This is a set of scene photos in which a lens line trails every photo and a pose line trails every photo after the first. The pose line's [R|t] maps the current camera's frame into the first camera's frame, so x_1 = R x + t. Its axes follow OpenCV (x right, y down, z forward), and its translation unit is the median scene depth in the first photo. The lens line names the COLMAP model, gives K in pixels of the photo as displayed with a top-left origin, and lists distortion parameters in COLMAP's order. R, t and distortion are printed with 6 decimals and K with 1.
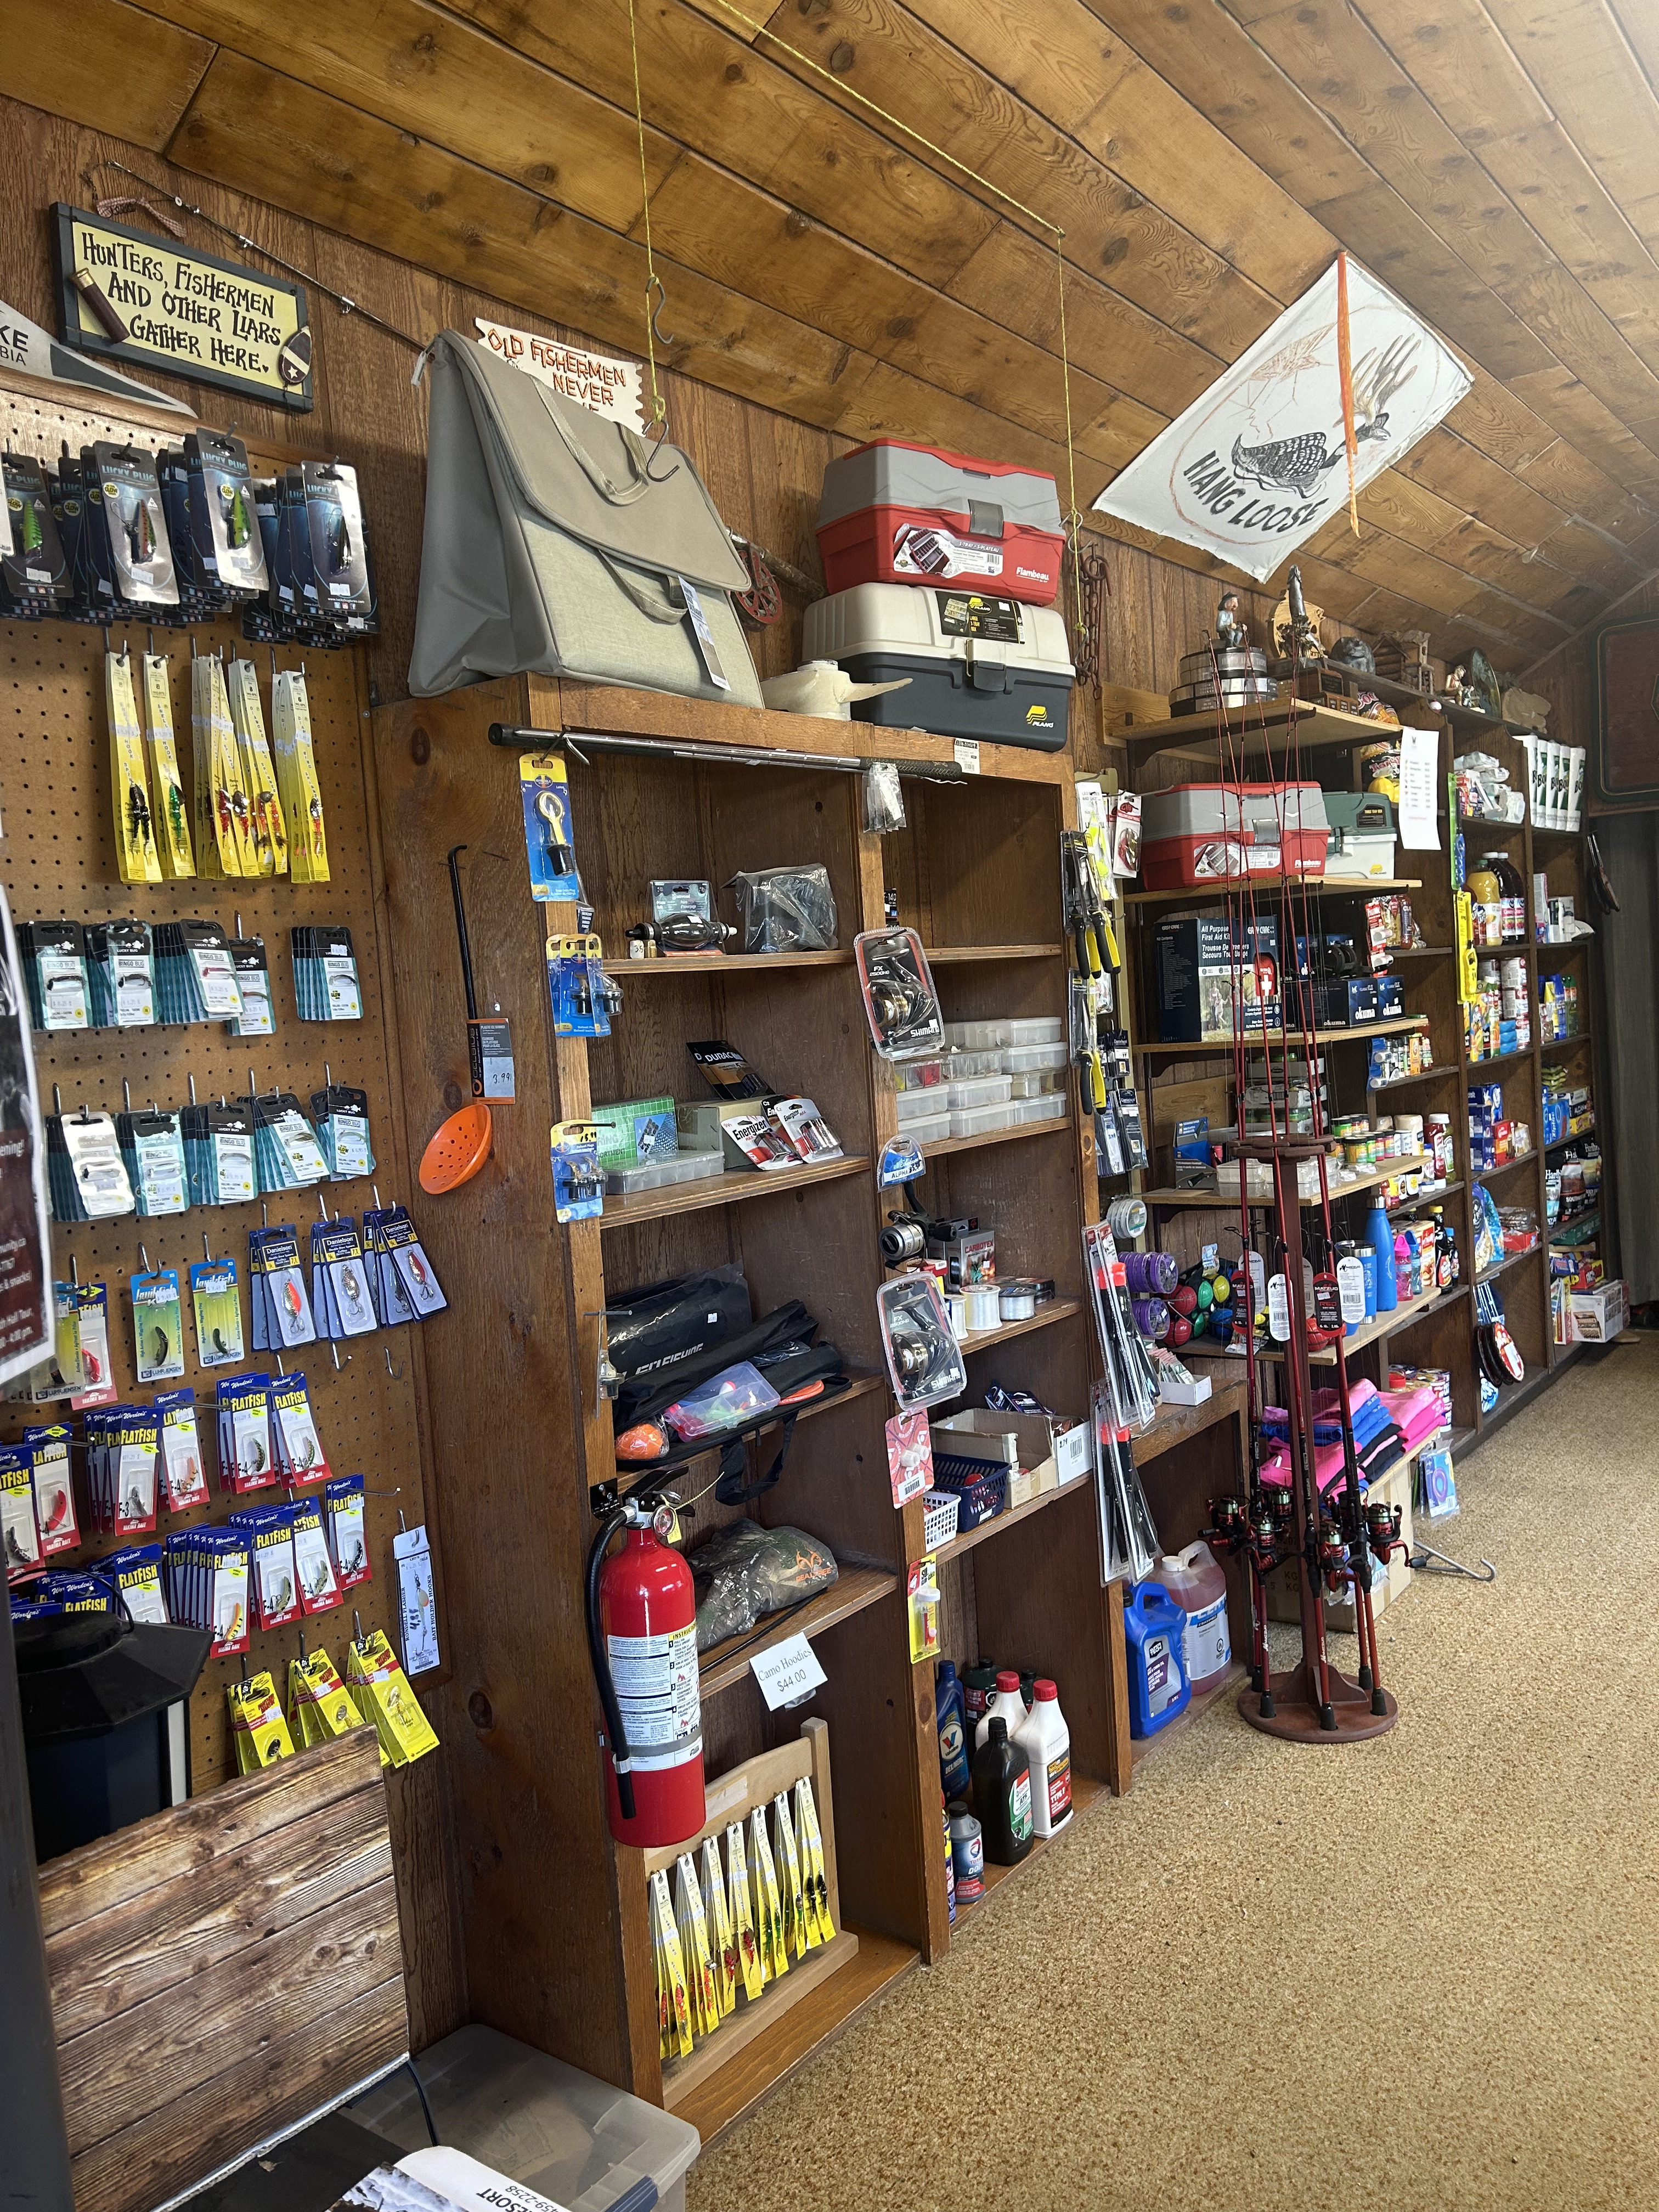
lens RADIAL K [[1625.2, 0, 807.5], [0, 1625.2, 1125.4], [0, 0, 1]] dist [0.057403, -0.057773]
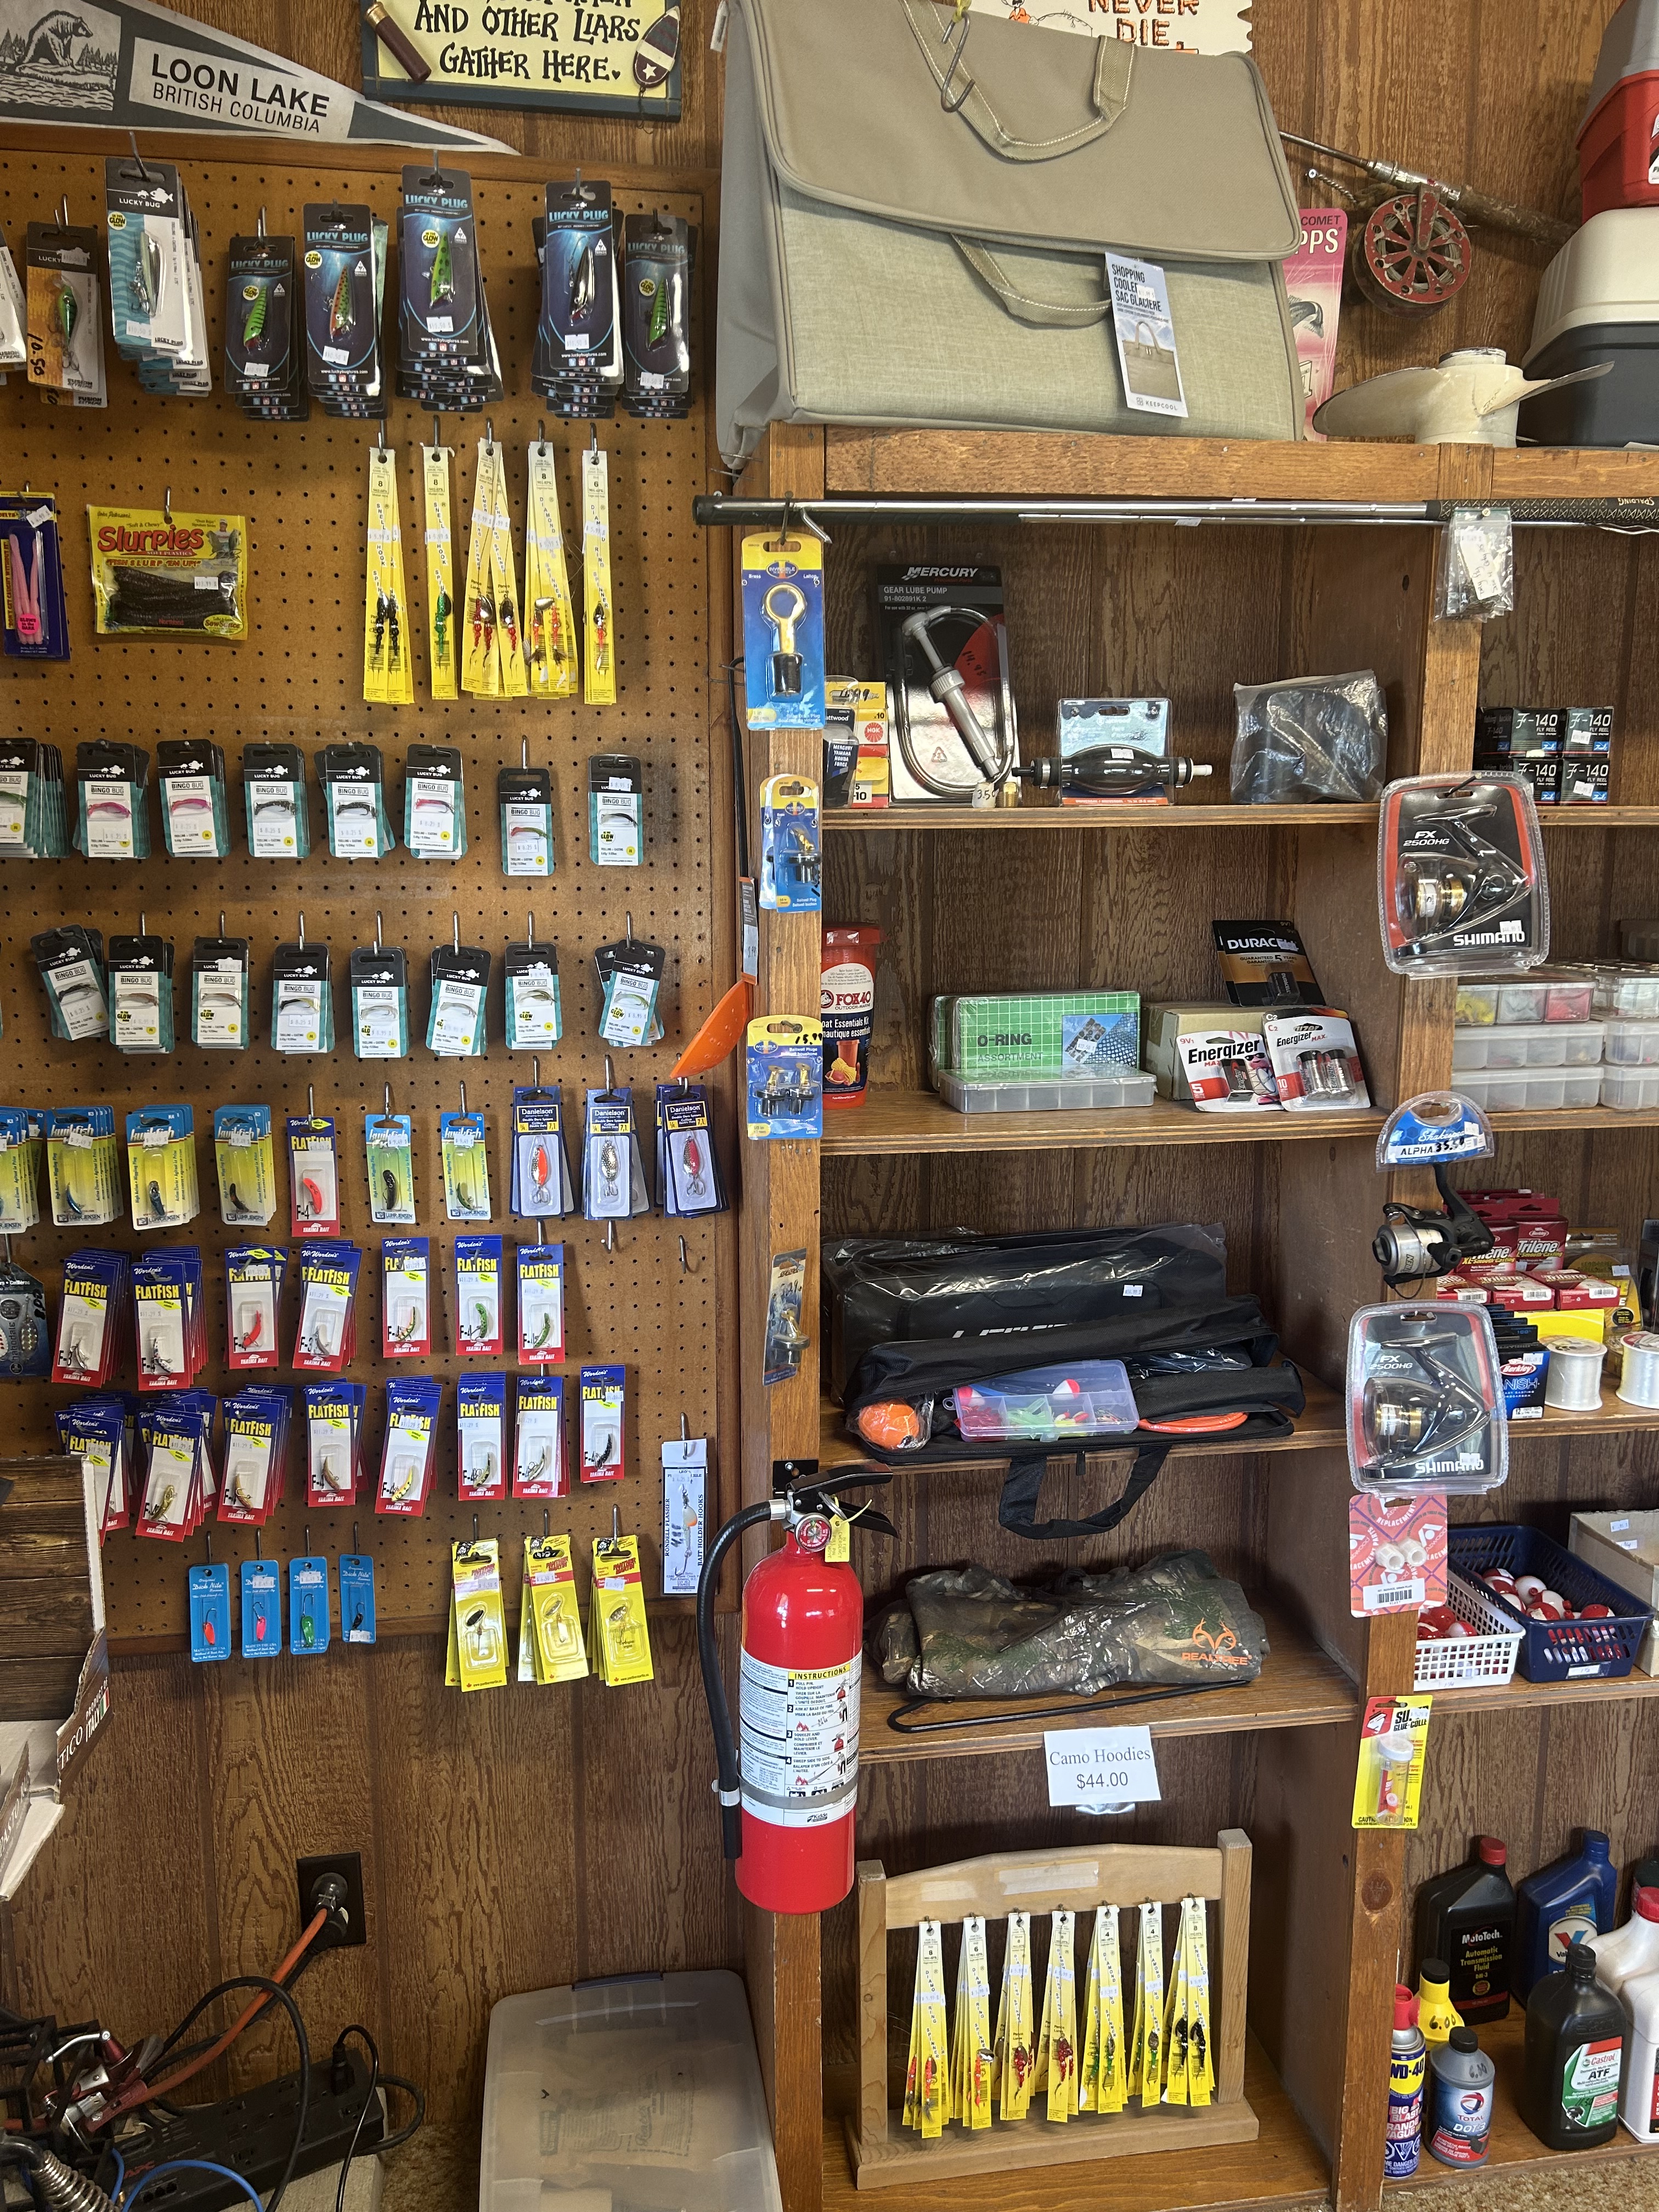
lens RADIAL K [[1625.2, 0, 807.5], [0, 1625.2, 1125.4], [0, 0, 1]] dist [0.057403, -0.057773]
pose [[0.734011, 0.177584, -0.655509, 0.370699], [-0.100733, 0.983000, 0.153509, -0.068607], [0.671626, -0.046646, 0.739421, 0.399736]]
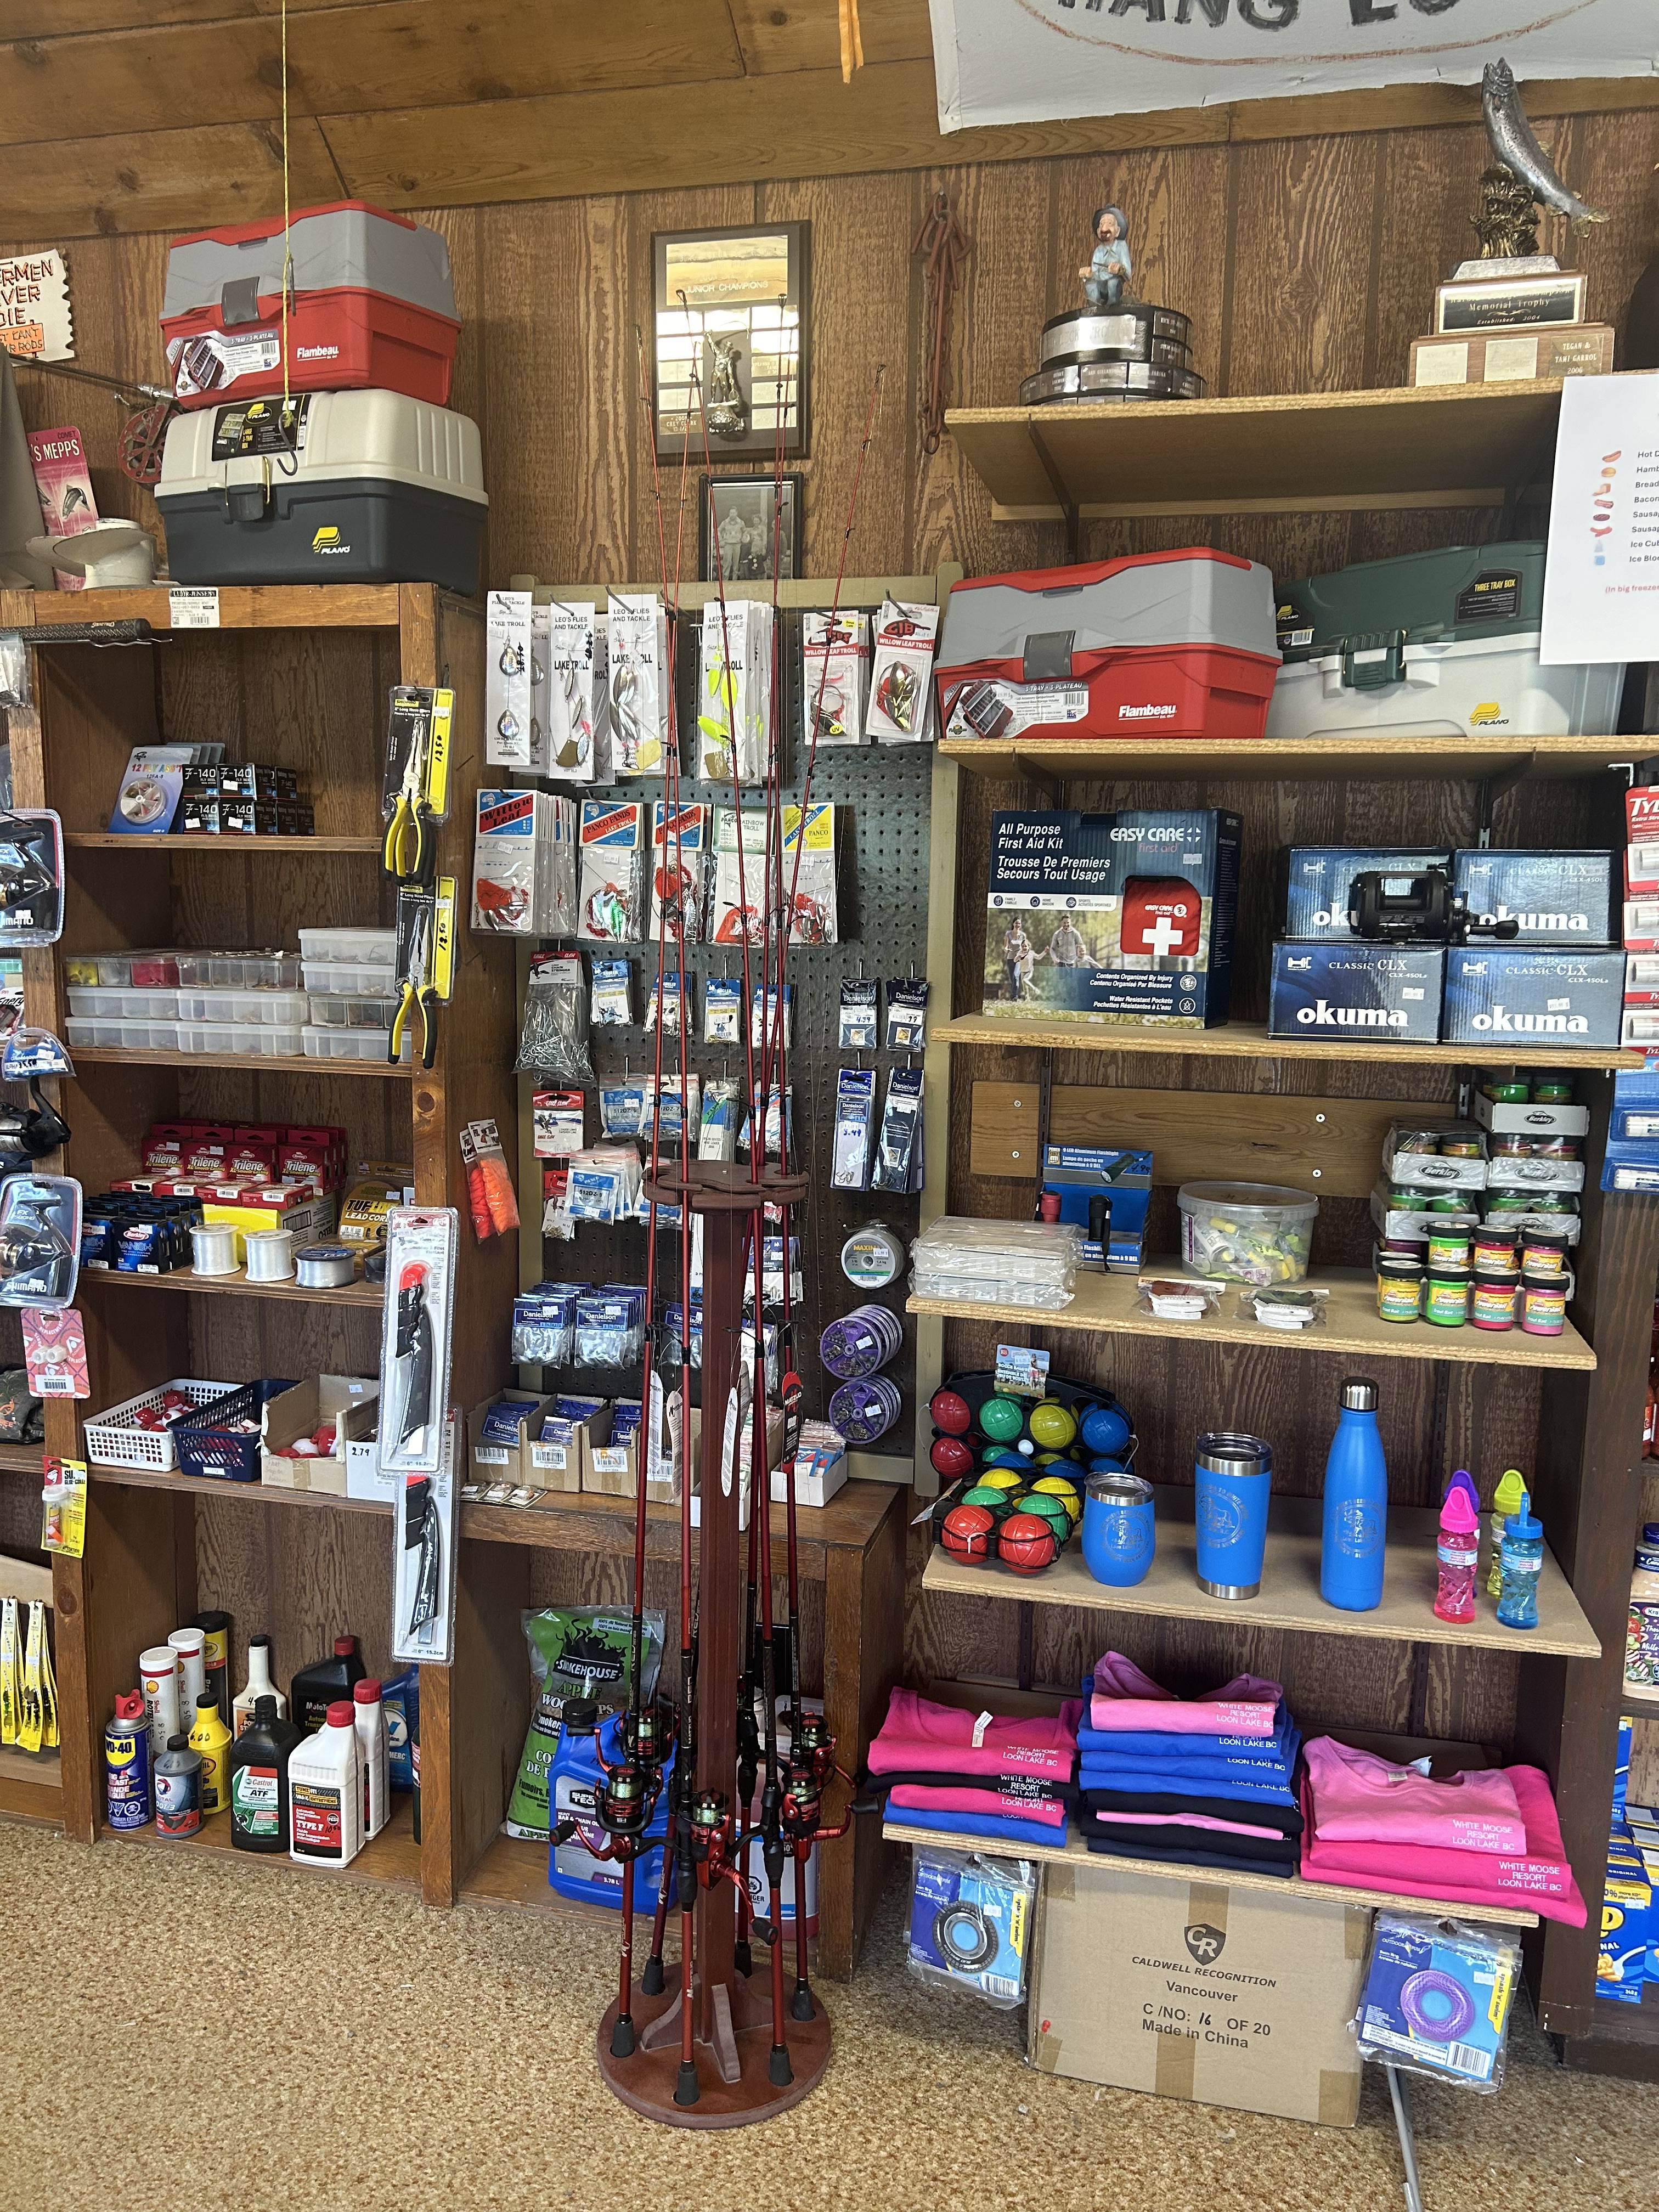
lens RADIAL K [[1625.2, 0, 807.5], [0, 1625.2, 1125.4], [0, 0, 1]] dist [0.057403, -0.057773]
pose [[0.405137, 0.207369, -0.890428, 1.350017], [-0.116745, 0.977698, 0.174575, -0.193631], [0.906772, 0.033226, 0.420311, 1.213935]]
